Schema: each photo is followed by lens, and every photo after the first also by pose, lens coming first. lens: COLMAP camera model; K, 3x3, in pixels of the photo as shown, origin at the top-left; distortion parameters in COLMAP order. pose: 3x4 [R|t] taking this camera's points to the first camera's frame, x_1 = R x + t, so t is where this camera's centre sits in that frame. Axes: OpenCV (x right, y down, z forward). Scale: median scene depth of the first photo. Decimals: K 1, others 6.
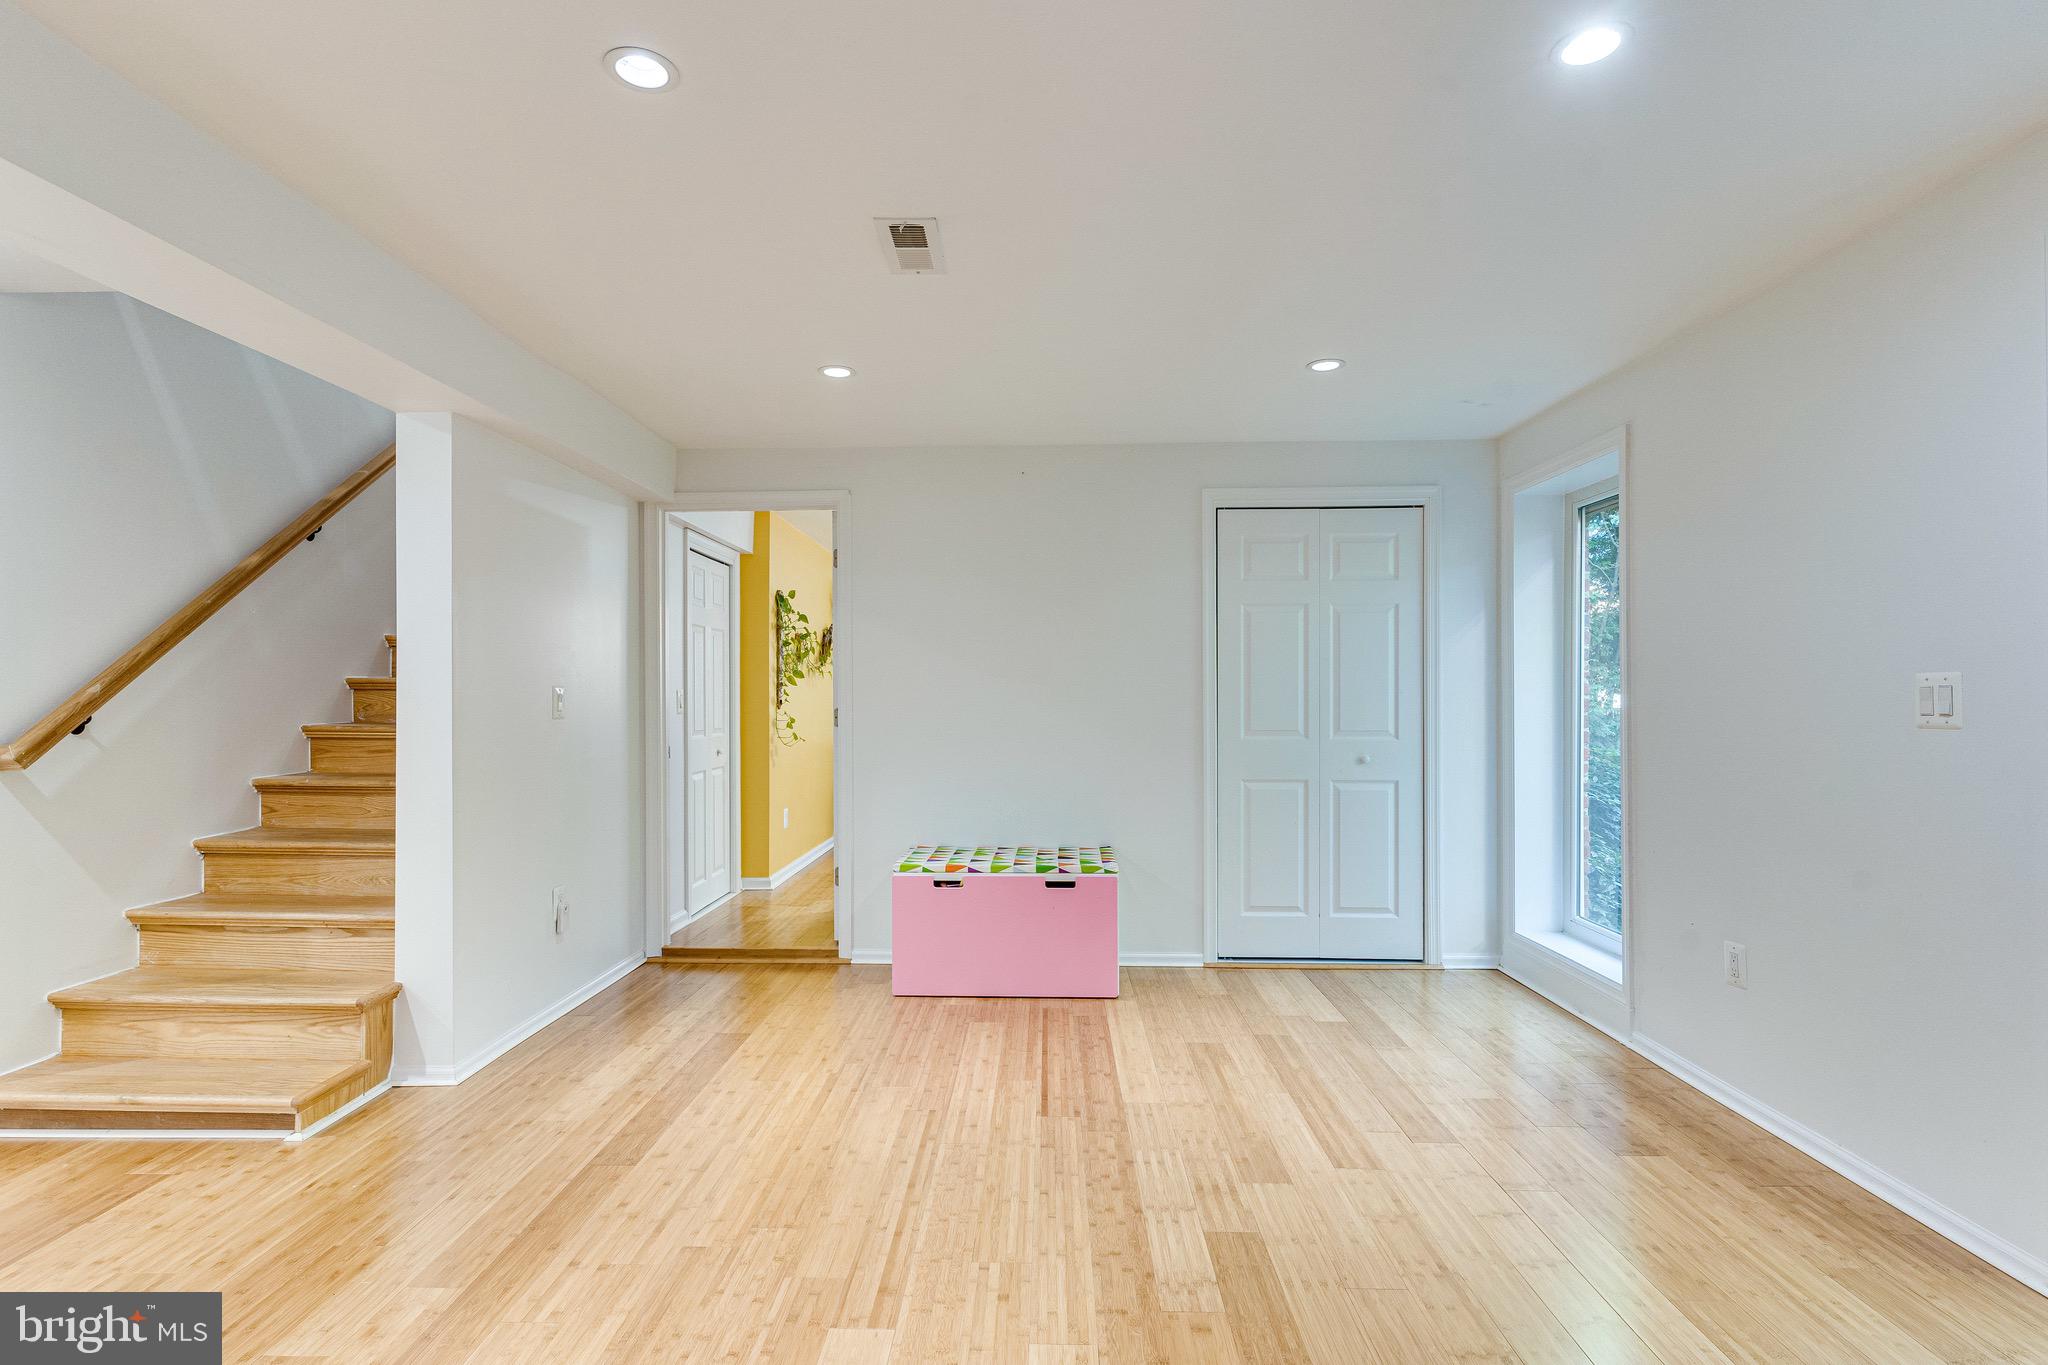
lens RADIAL K [[973.1, 0, 1024.3], [0, 973.1, 693.4], [0, 0, 1]] dist [0.000322, 0.000194]
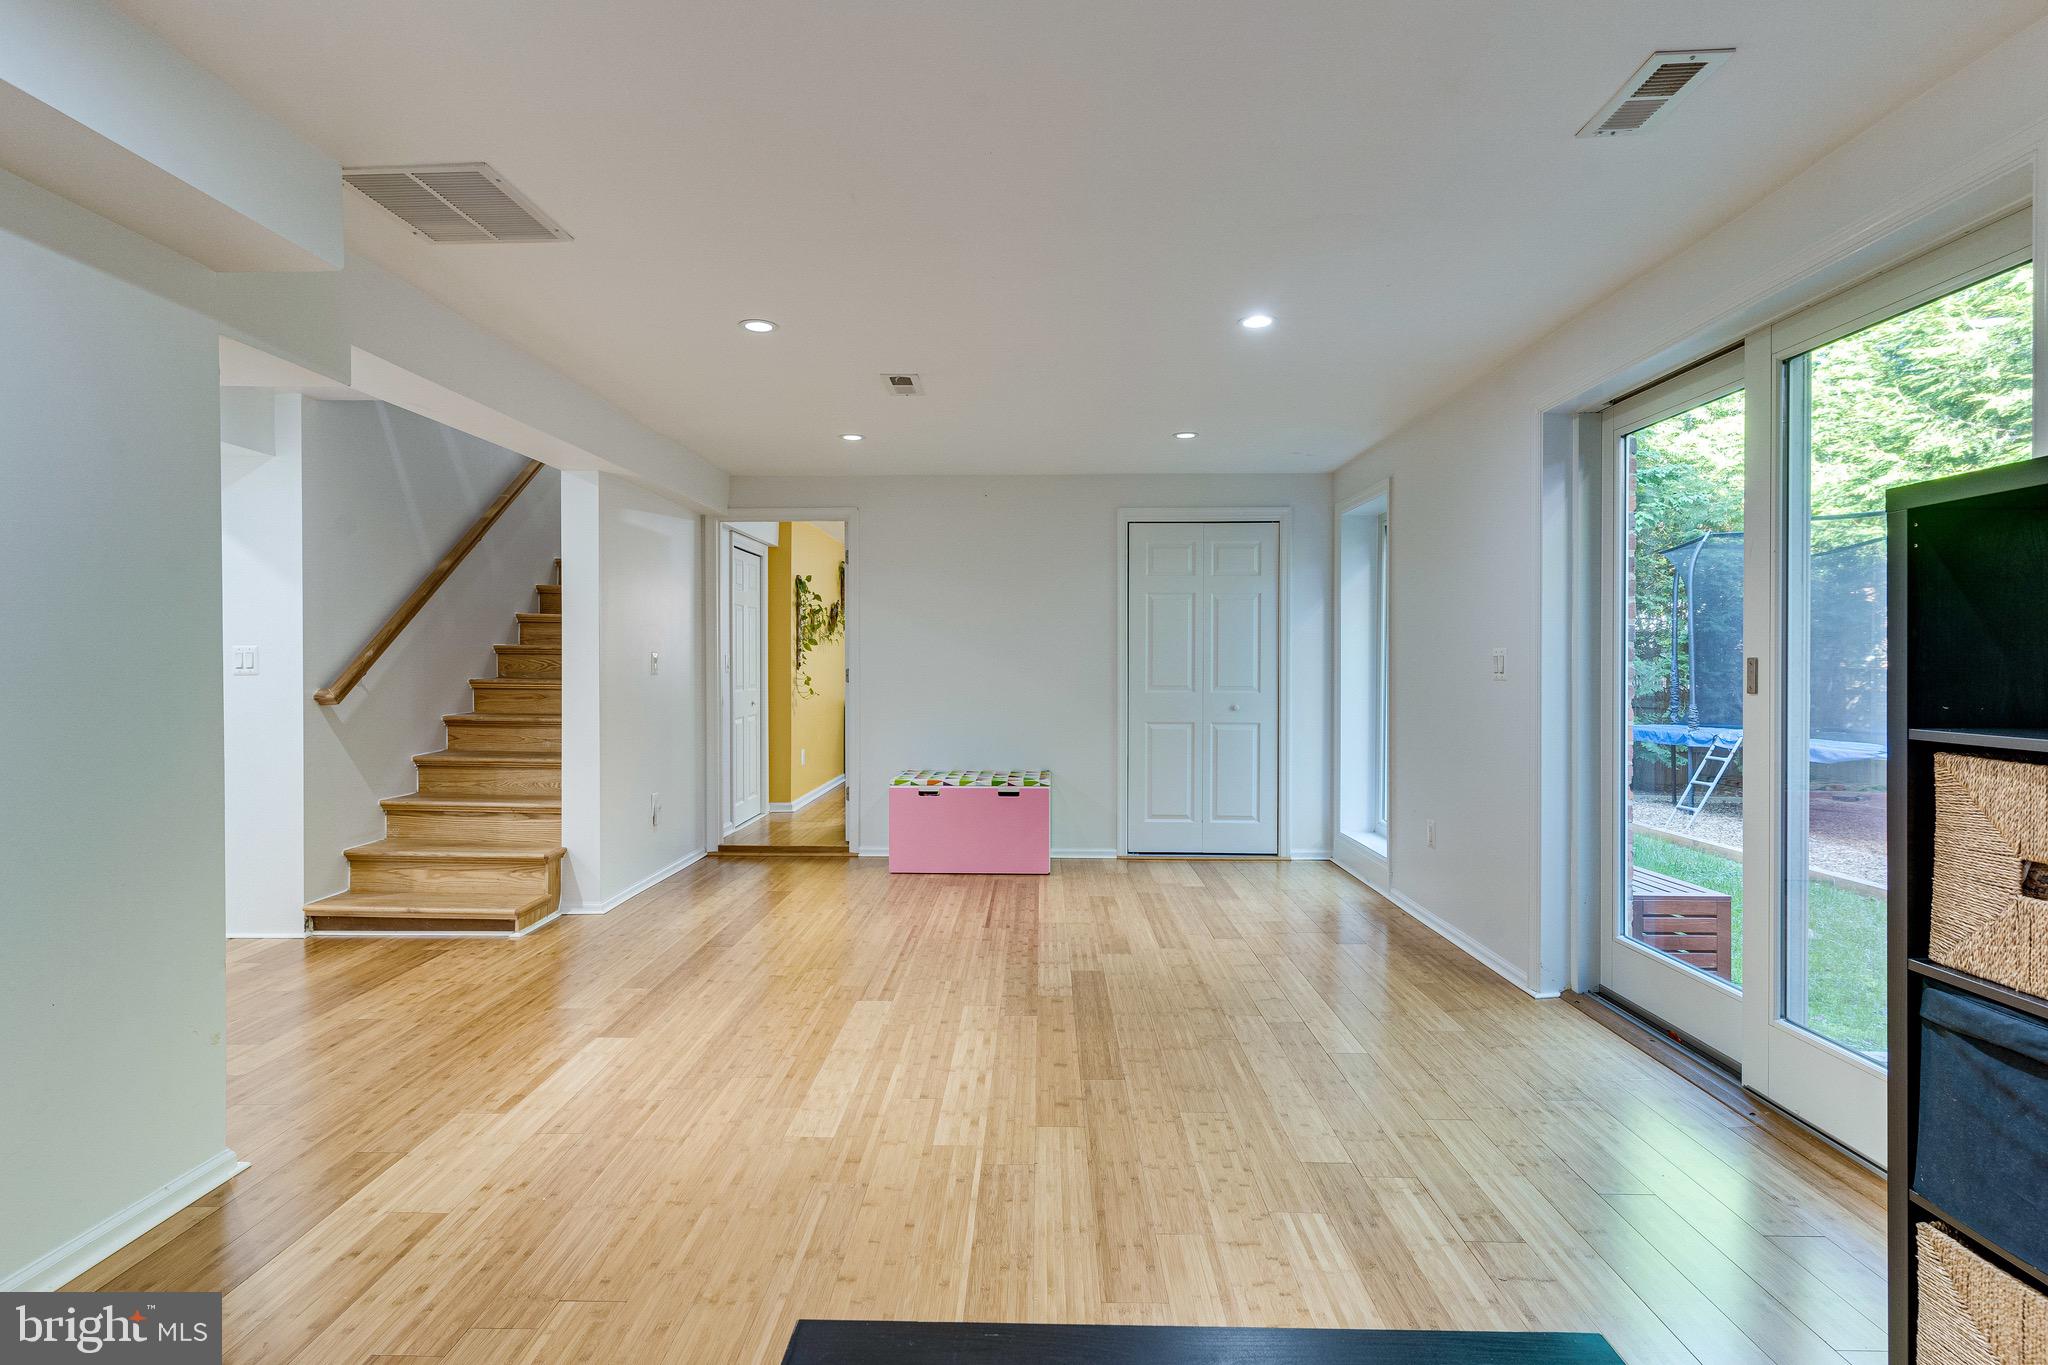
lens RADIAL K [[964.0, 0, 1024.0], [0, 964.0, 668.9], [0, 0, 1]] dist [0.000958, 0.000080]
pose [[0.999968, 0.003358, 0.007302, 0.055682], [-0.003443, 0.999926, 0.011706, -0.001015], [-0.007262, -0.011731, 0.999905, -0.450970]]
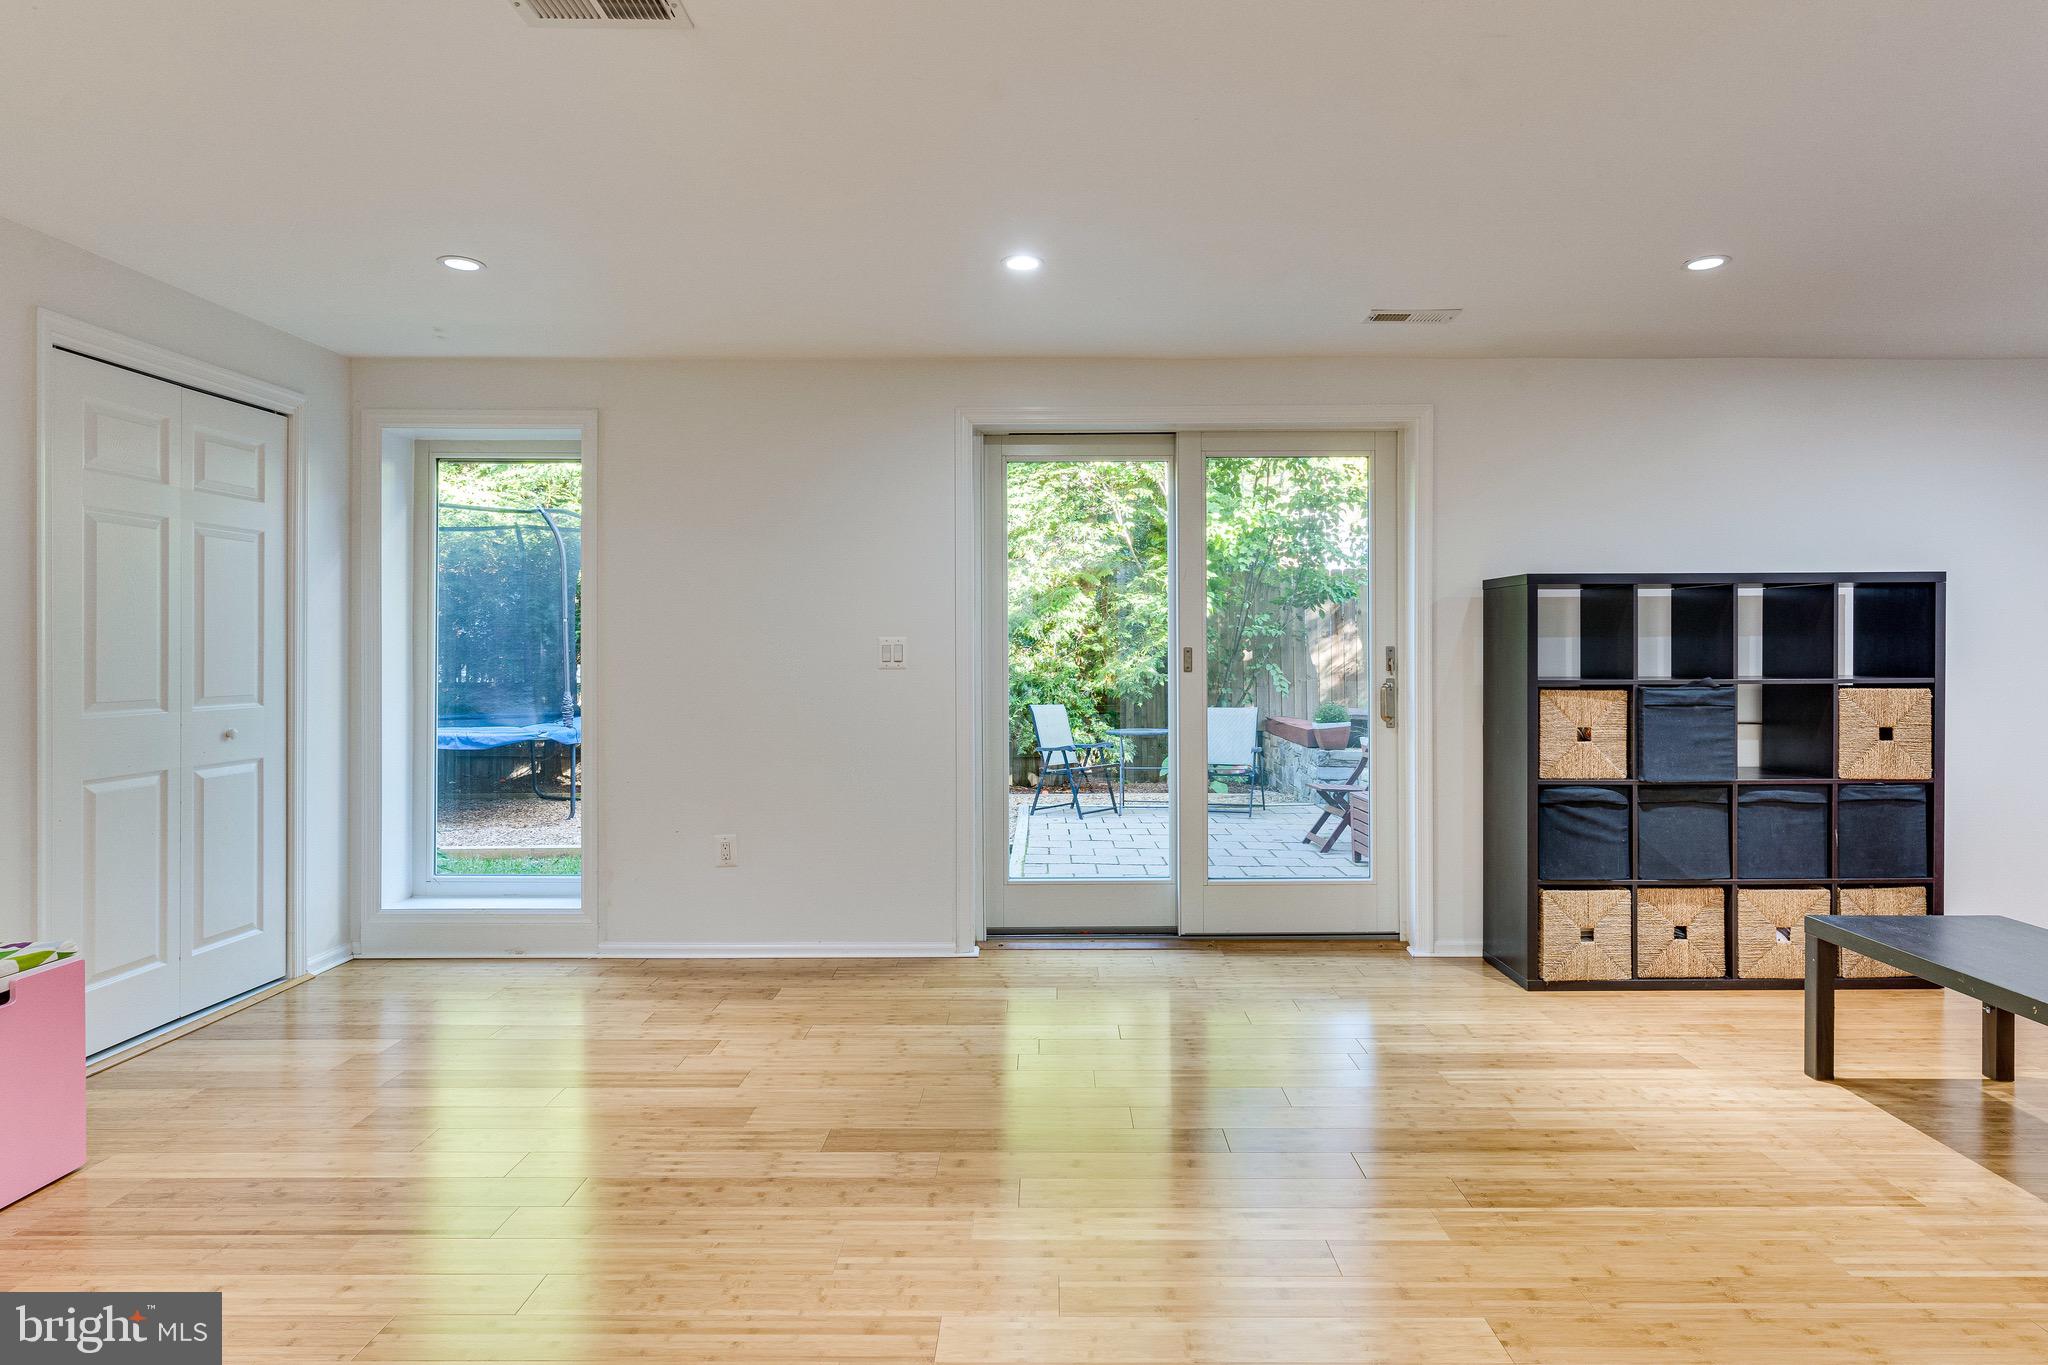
lens RADIAL K [[1087.3, 0, 1029.7], [0, 1087.3, 647.1], [0, 0, 1]] dist [0.000570, -0.000027]
pose [[-0.011422, 0.002910, 0.999931, -0.651005], [-0.002910, 0.999991, -0.002944, 0.001205], [-0.999931, -0.002943, -0.011413, 0.503868]]
